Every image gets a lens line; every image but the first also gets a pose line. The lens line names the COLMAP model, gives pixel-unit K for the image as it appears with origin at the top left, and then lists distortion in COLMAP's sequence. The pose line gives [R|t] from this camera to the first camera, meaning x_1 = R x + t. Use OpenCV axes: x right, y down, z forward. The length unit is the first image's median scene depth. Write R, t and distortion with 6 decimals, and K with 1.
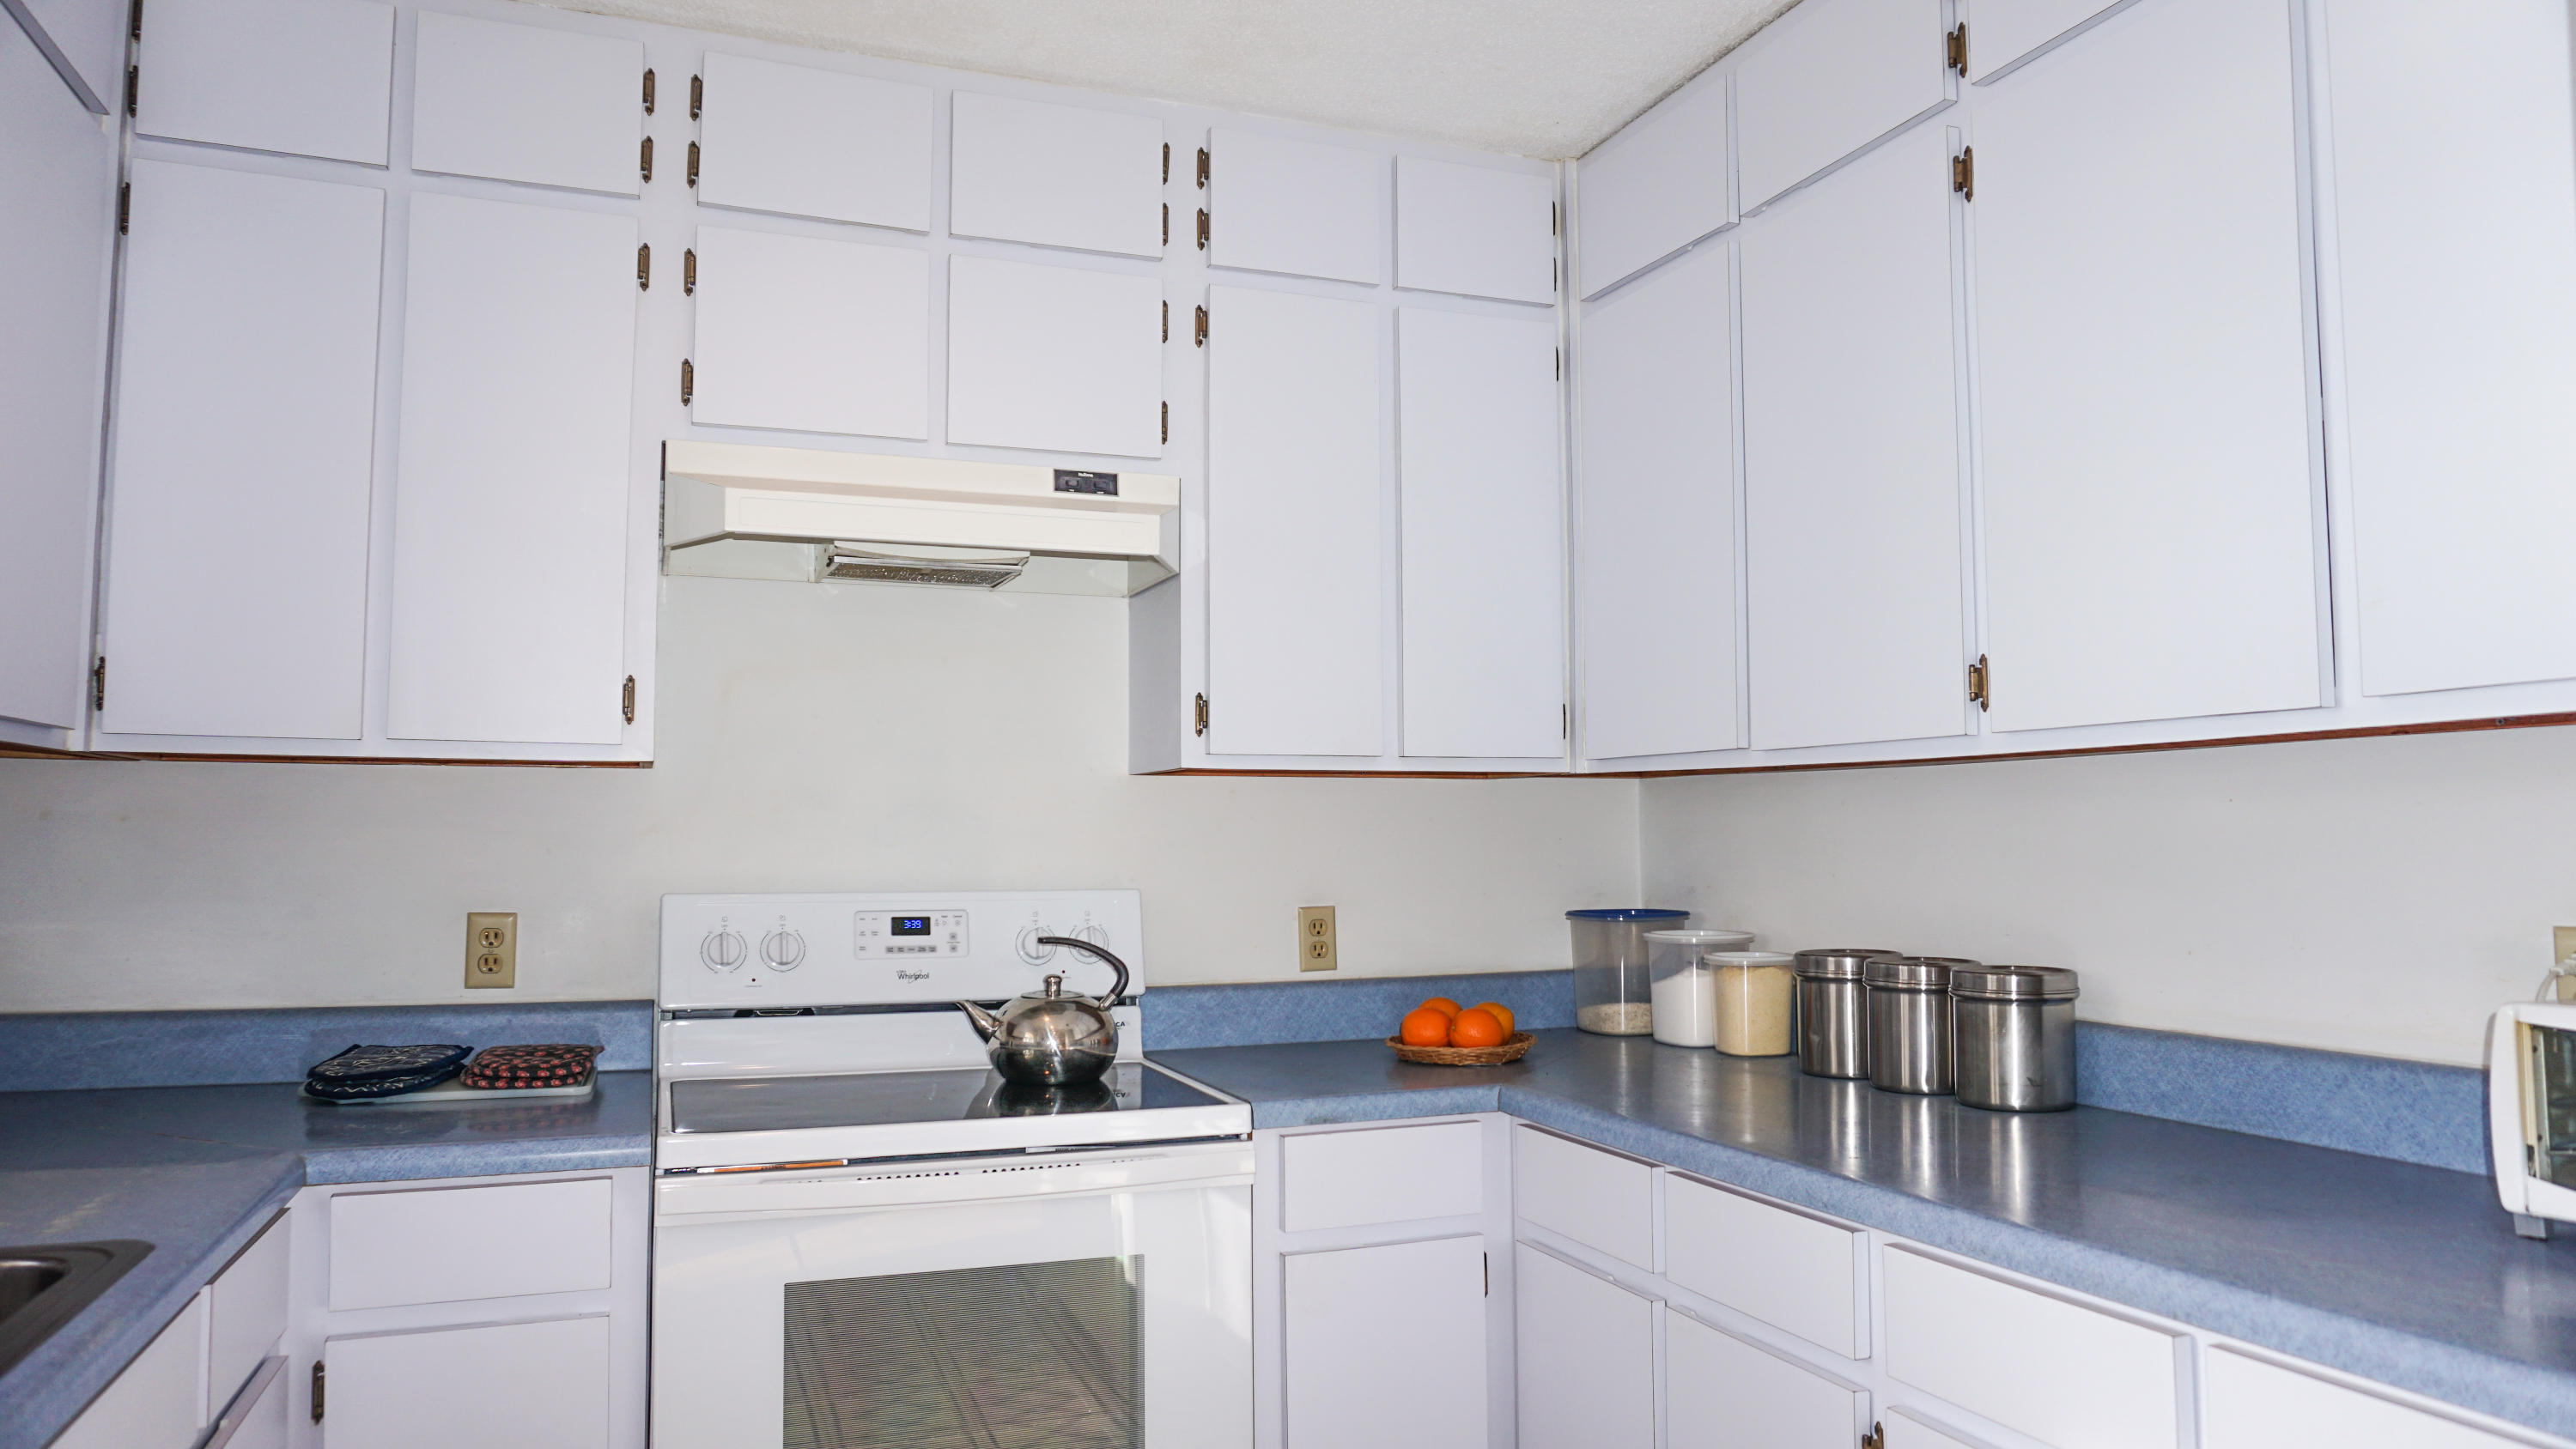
lens RADIAL K [[1812.7, 0, 1289.1], [0, 1812.7, 712.1], [0, 0, 1]] dist [-0.004309, 0.031612]
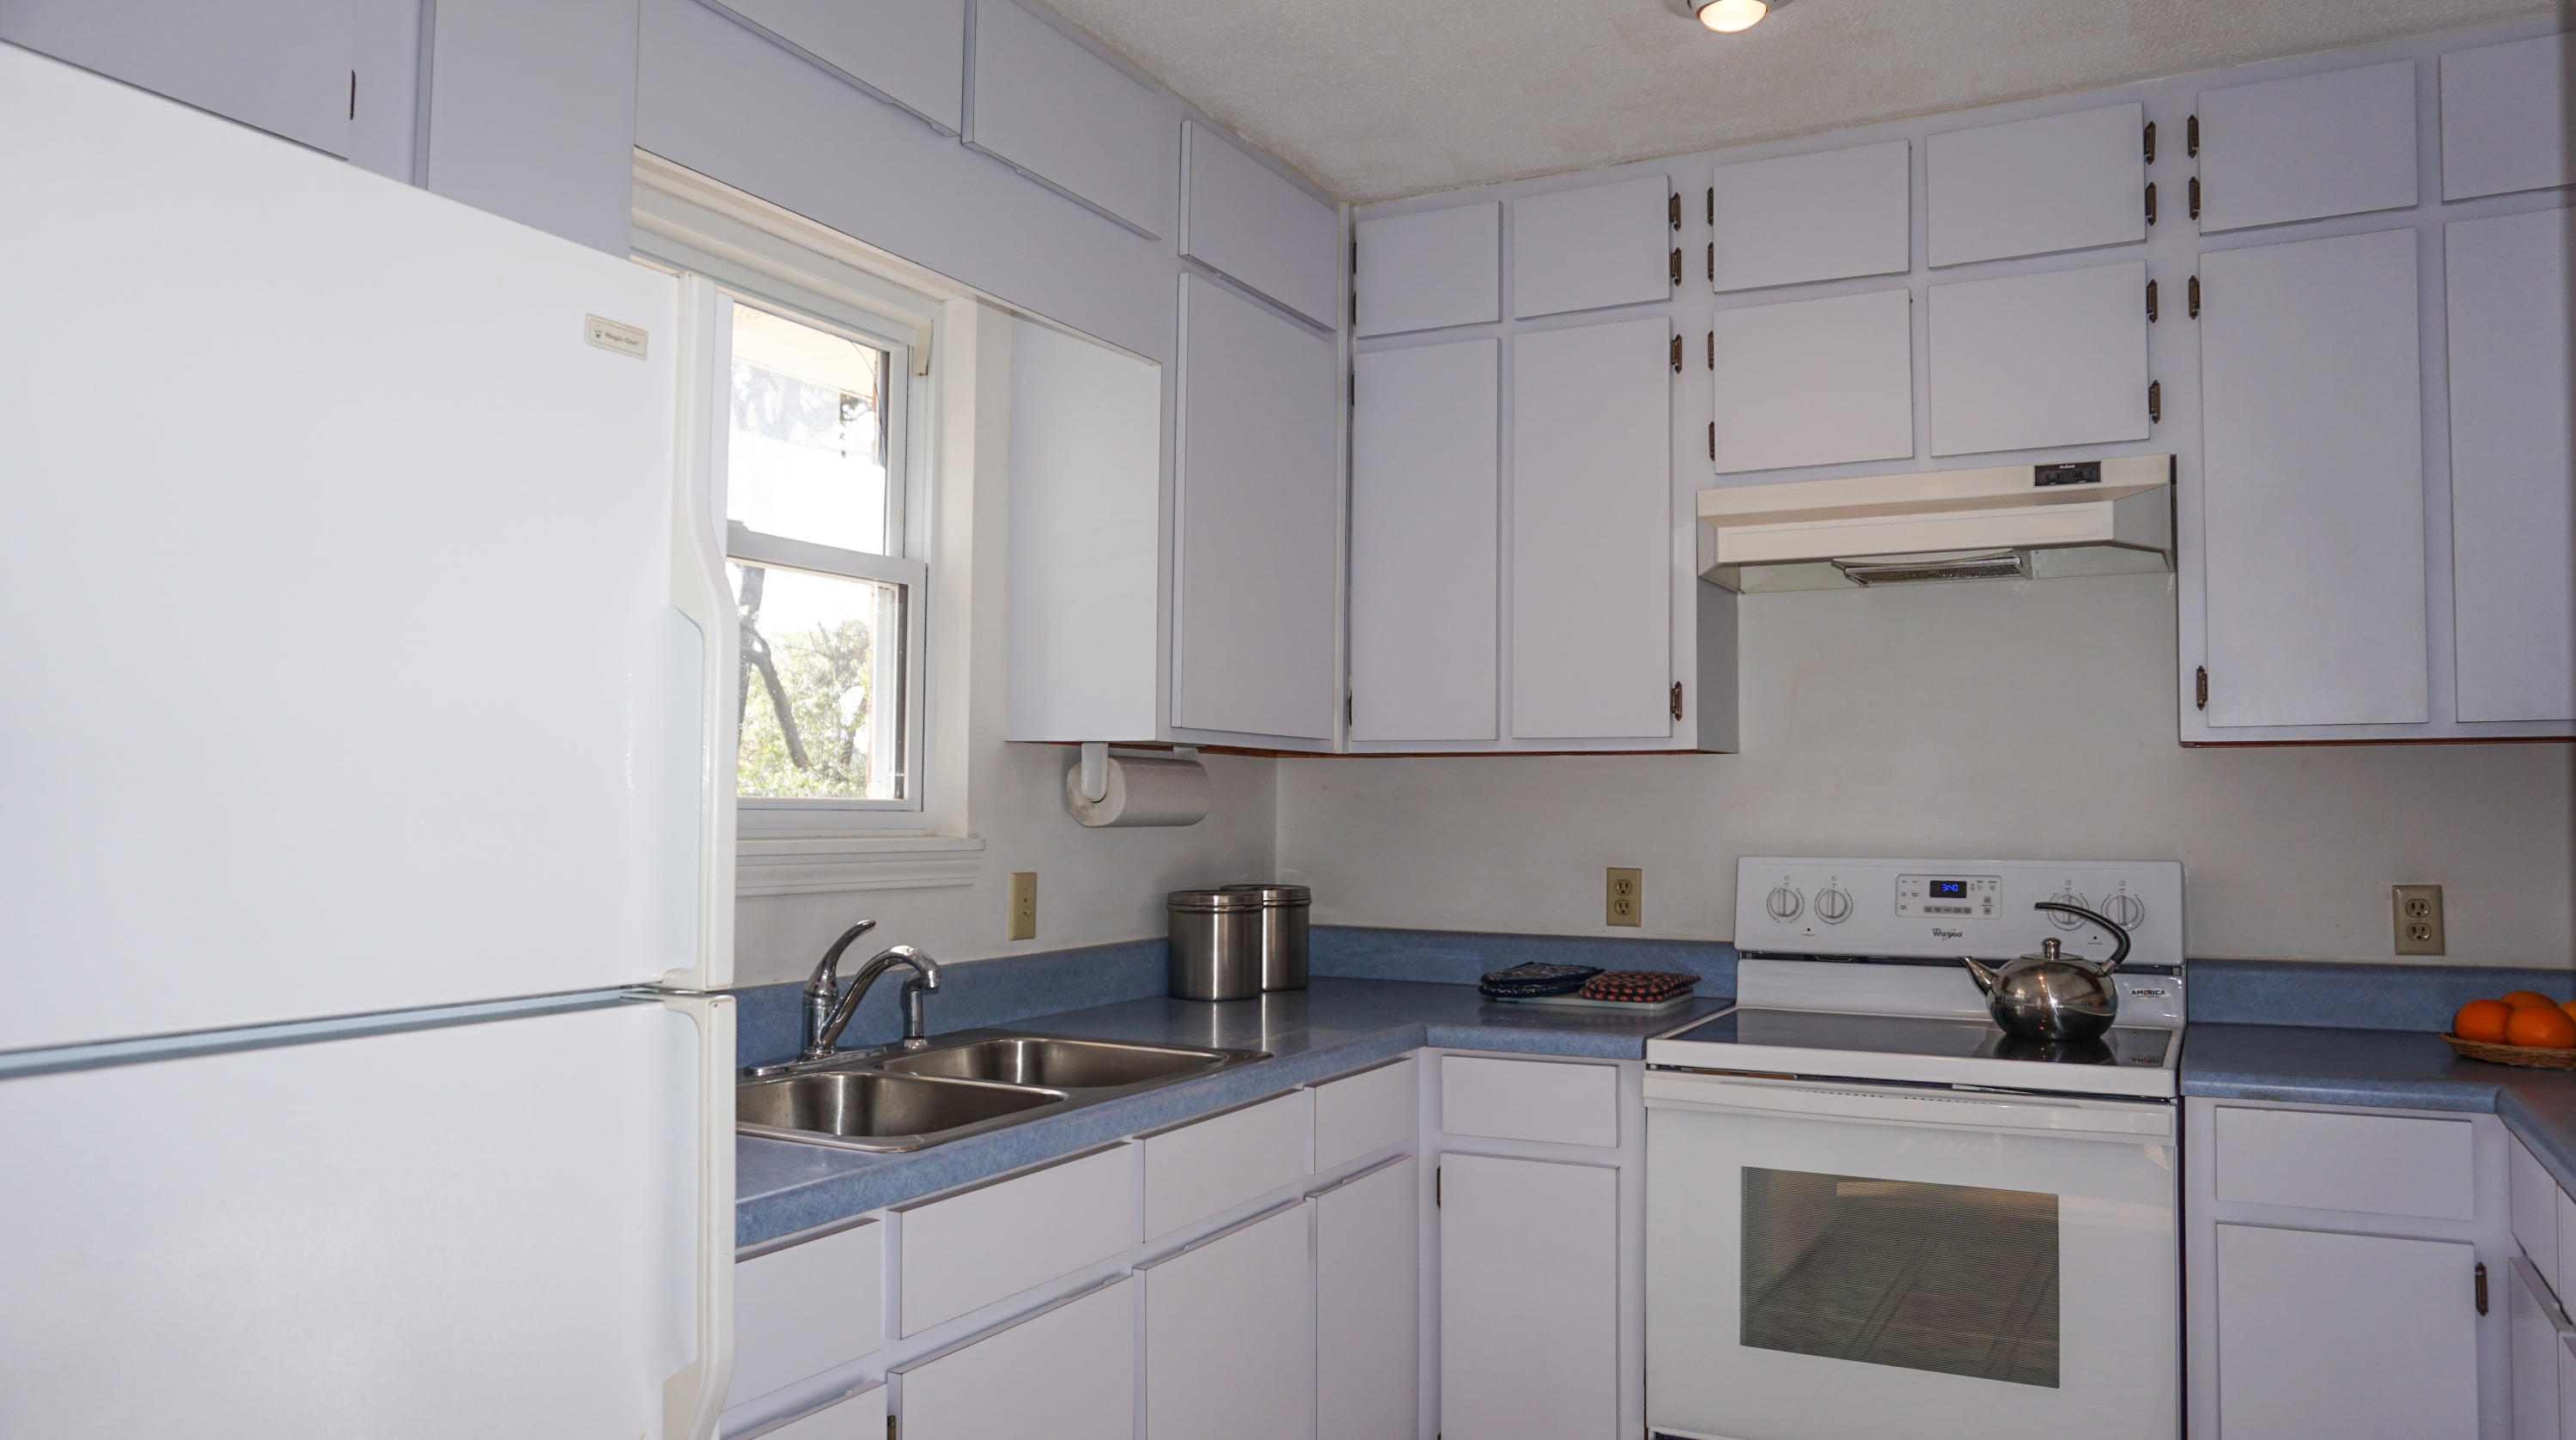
lens RADIAL K [[1834.0, 0, 1288.0], [0, 1834.0, 720.0], [0, 0, 1]] dist [-0.000677, 0.086584]
pose [[0.687500, -0.035207, -0.725331, 0.353426], [0.051766, 0.998659, 0.000592, -0.007936], [0.724337, -0.037955, 0.688400, -0.070945]]
